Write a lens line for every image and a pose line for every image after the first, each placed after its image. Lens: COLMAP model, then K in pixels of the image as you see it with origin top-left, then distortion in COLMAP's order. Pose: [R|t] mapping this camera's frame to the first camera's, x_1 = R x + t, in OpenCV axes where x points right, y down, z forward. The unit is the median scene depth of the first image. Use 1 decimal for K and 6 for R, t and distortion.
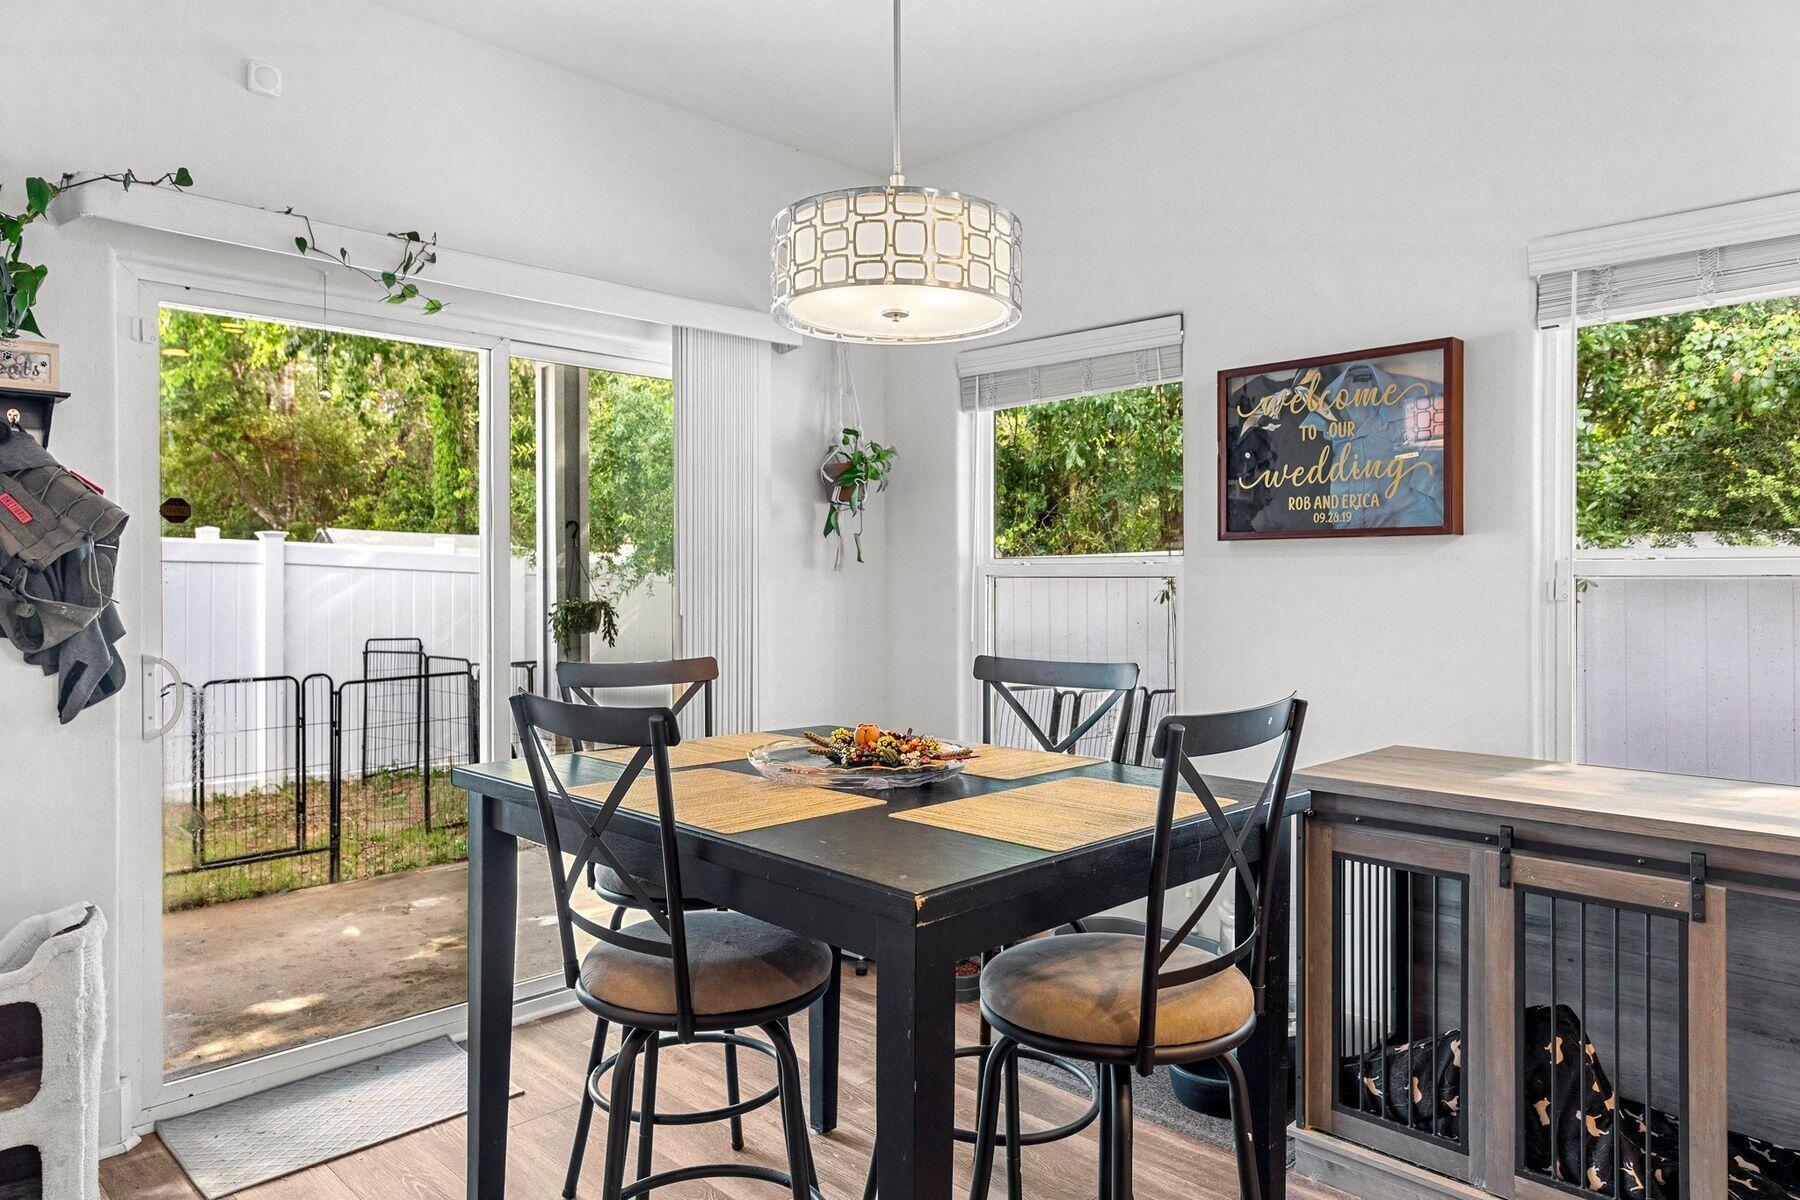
lens RADIAL K [[1155.0, 0, 904.3], [0, 1155.0, 594.4], [0, 0, 1]] dist [0.005920, 0.001356]
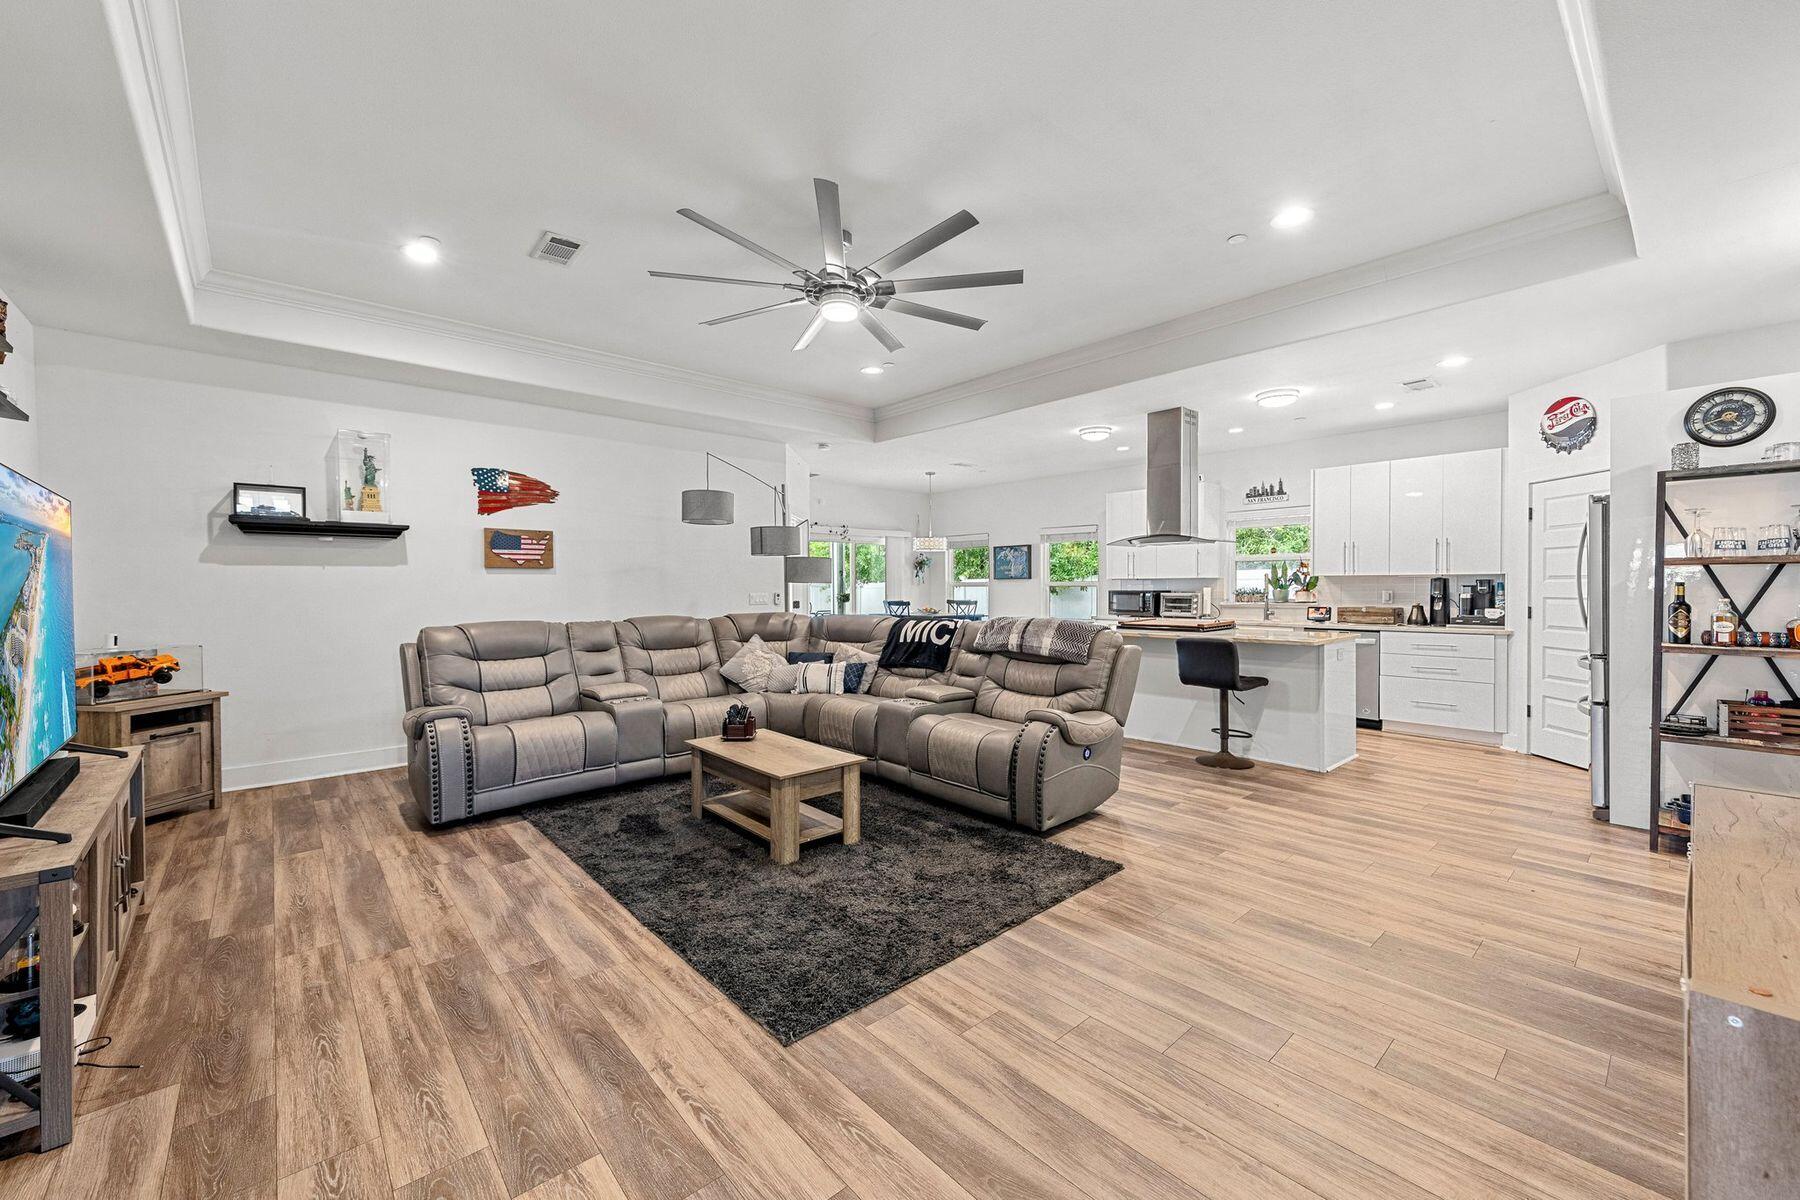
lens RADIAL K [[705.0, 0, 900.1], [0, 705.0, 593.2], [0, 0, 1]] dist [0.009249, -0.000786]
pose [[0.998302, -0.005589, -0.057990, 0.037953], [0.005537, 0.999984, -0.001063, 0.016885], [0.057995, 0.000740, 0.998317, -2.256780]]
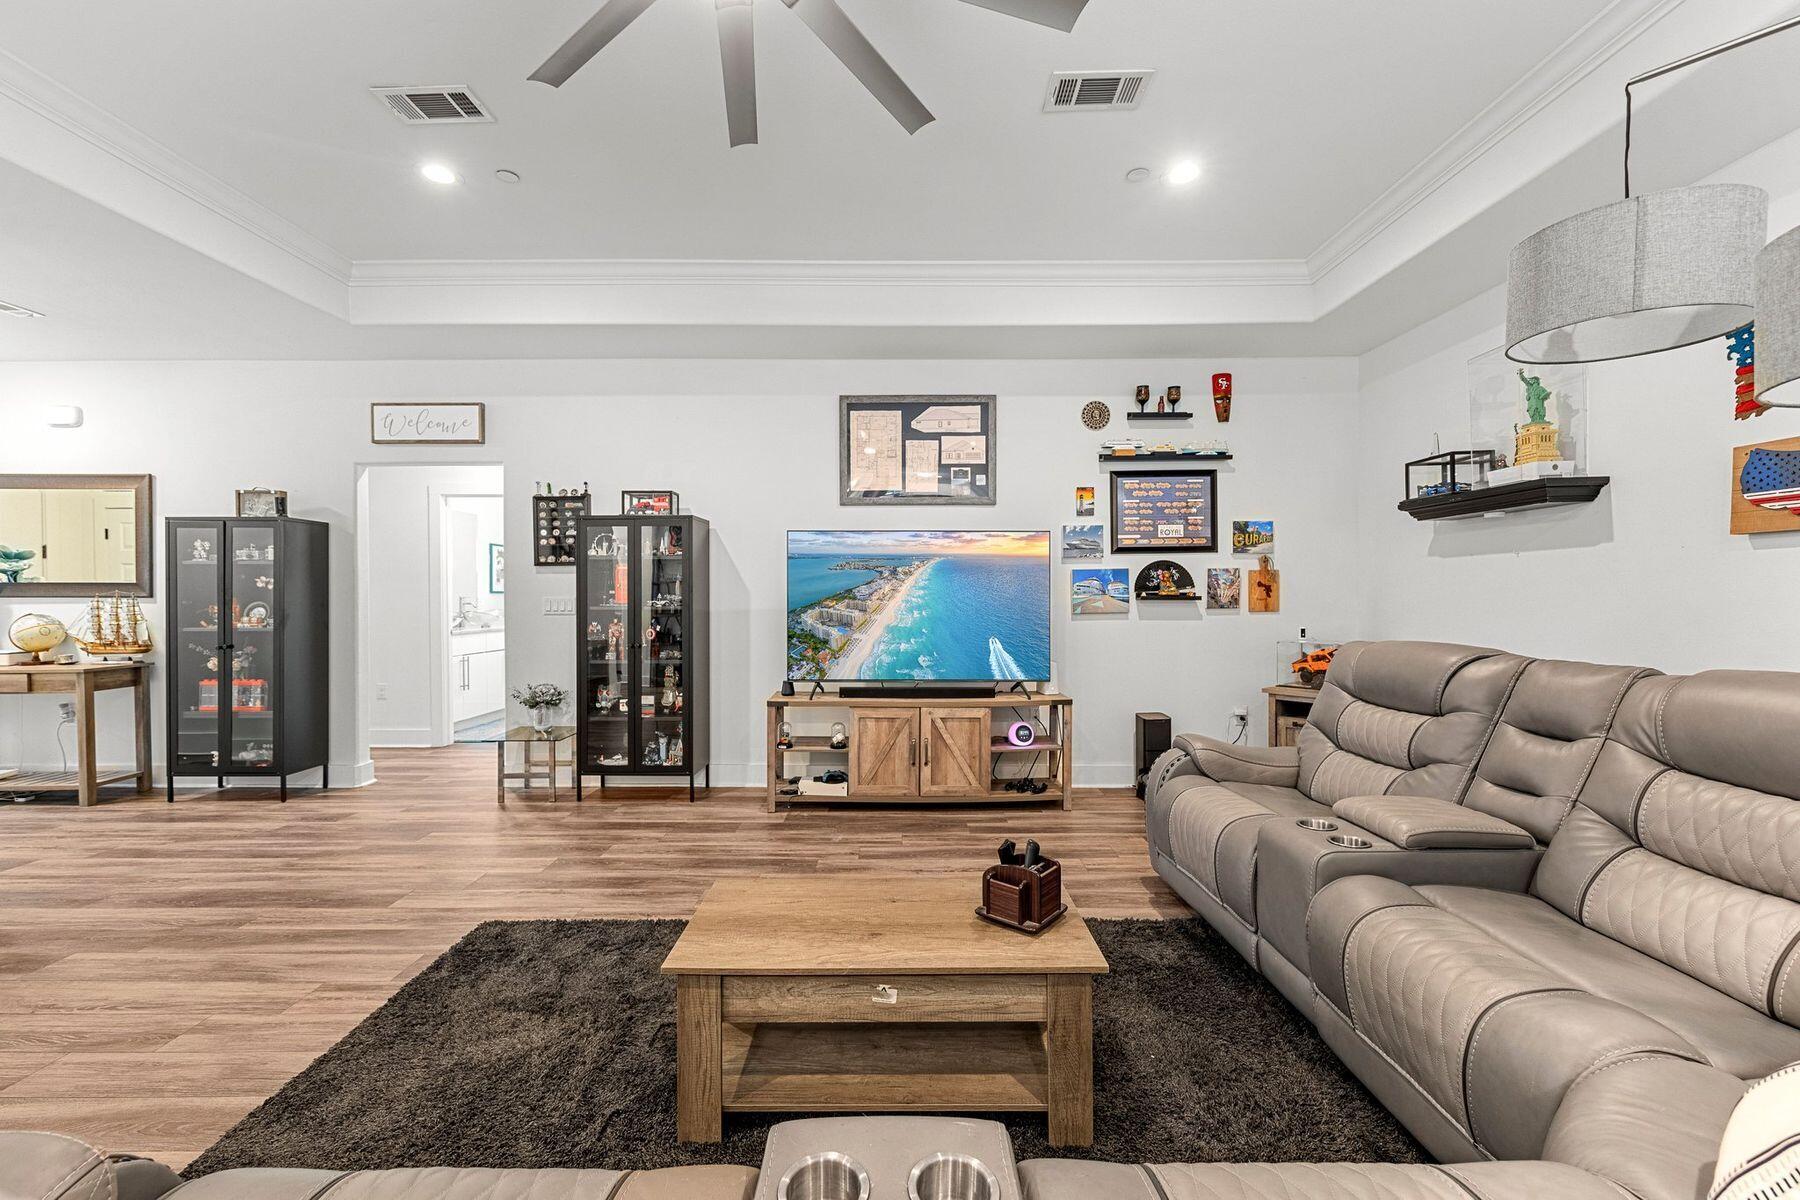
lens RADIAL K [[736.2, 0, 892.3], [0, 736.2, 600.2], [0, 0, 1]] dist [0.001976, -0.000641]
pose [[-0.716123, 0.004930, -0.697957, 0.163943], [-0.005178, 0.999910, 0.012375, 0.013469], [0.697955, 0.012476, -0.716033, -0.642923]]
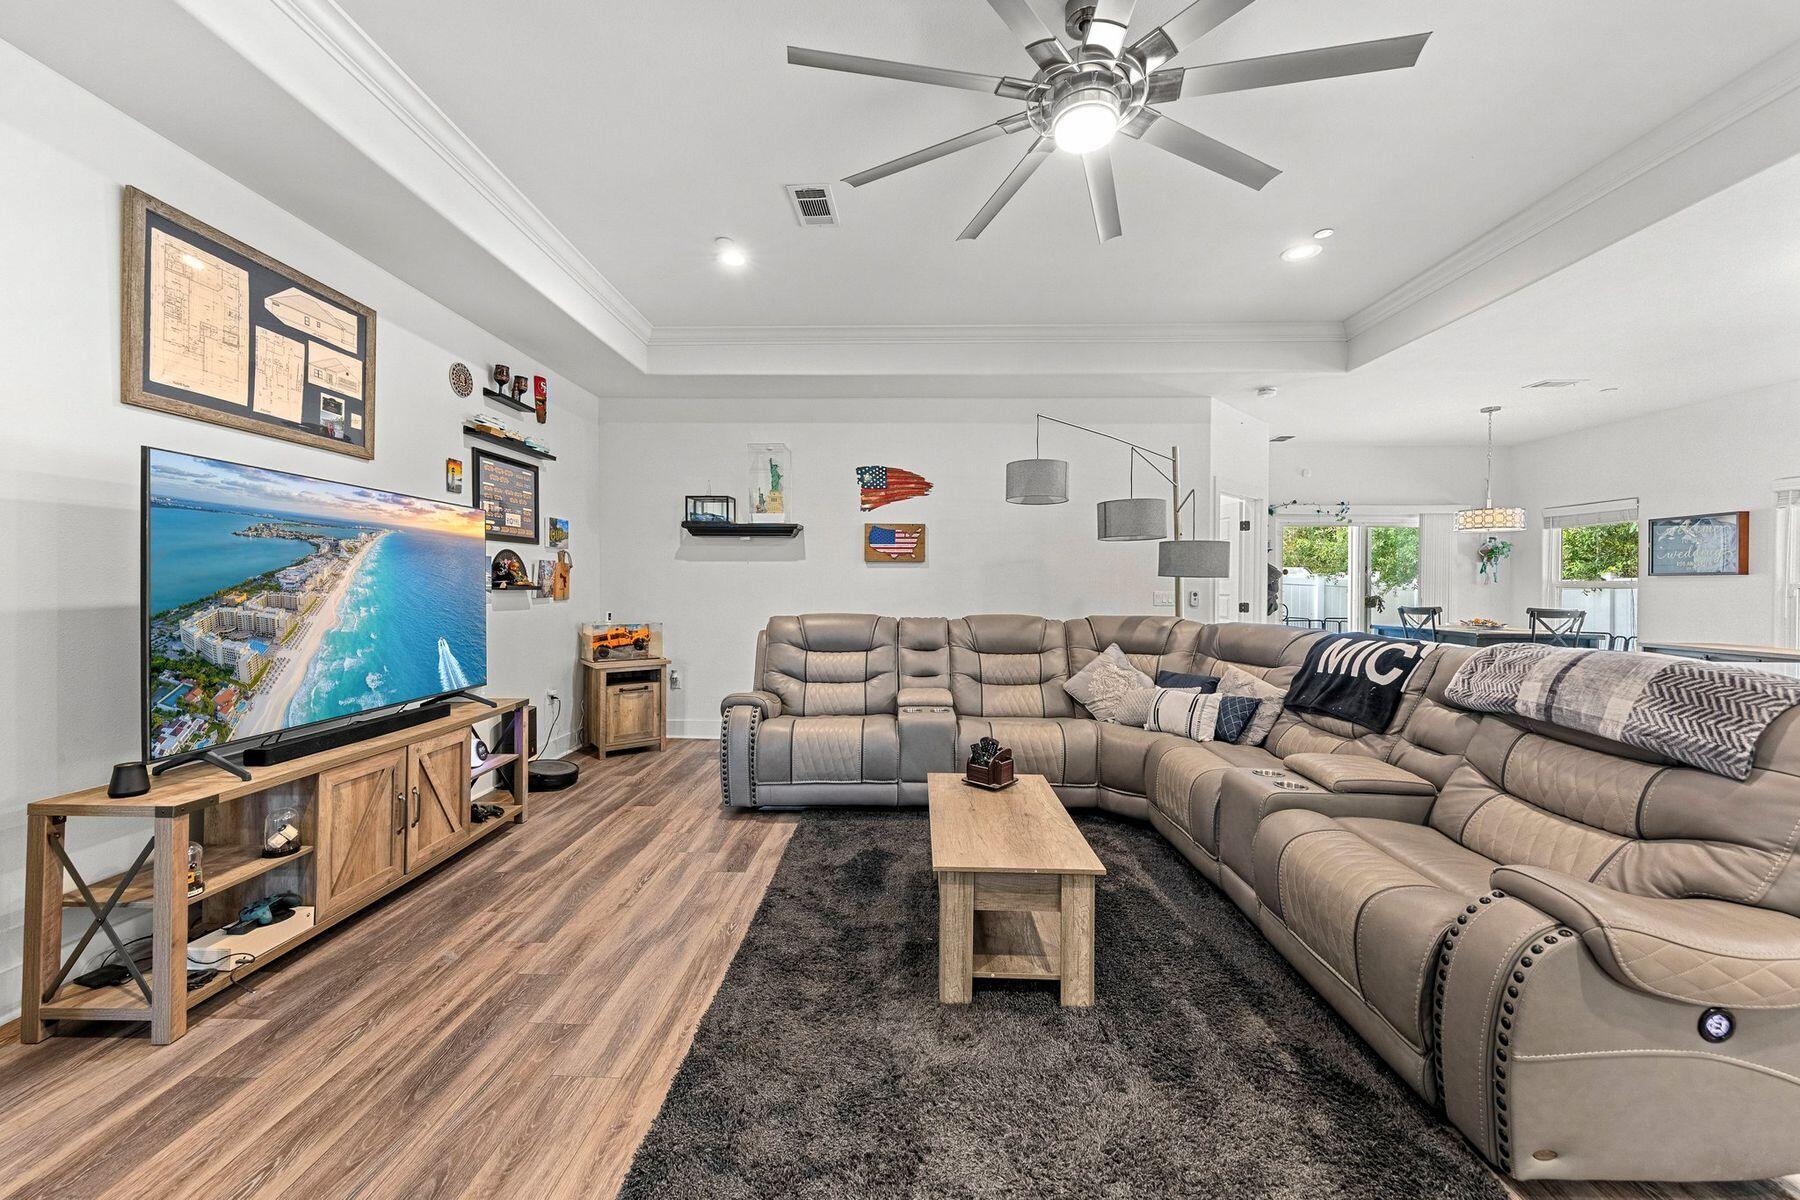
lens RADIAL K [[682.9, 0, 895.1], [0, 682.9, 588.3], [0, 0, 1]] dist [0.009050, -0.000673]
pose [[0.684349, 0.006516, -0.729126, 0.248651], [-0.013934, 0.999894, -0.004142, 0.020974], [0.729022, 0.012995, 0.684367, -1.718644]]
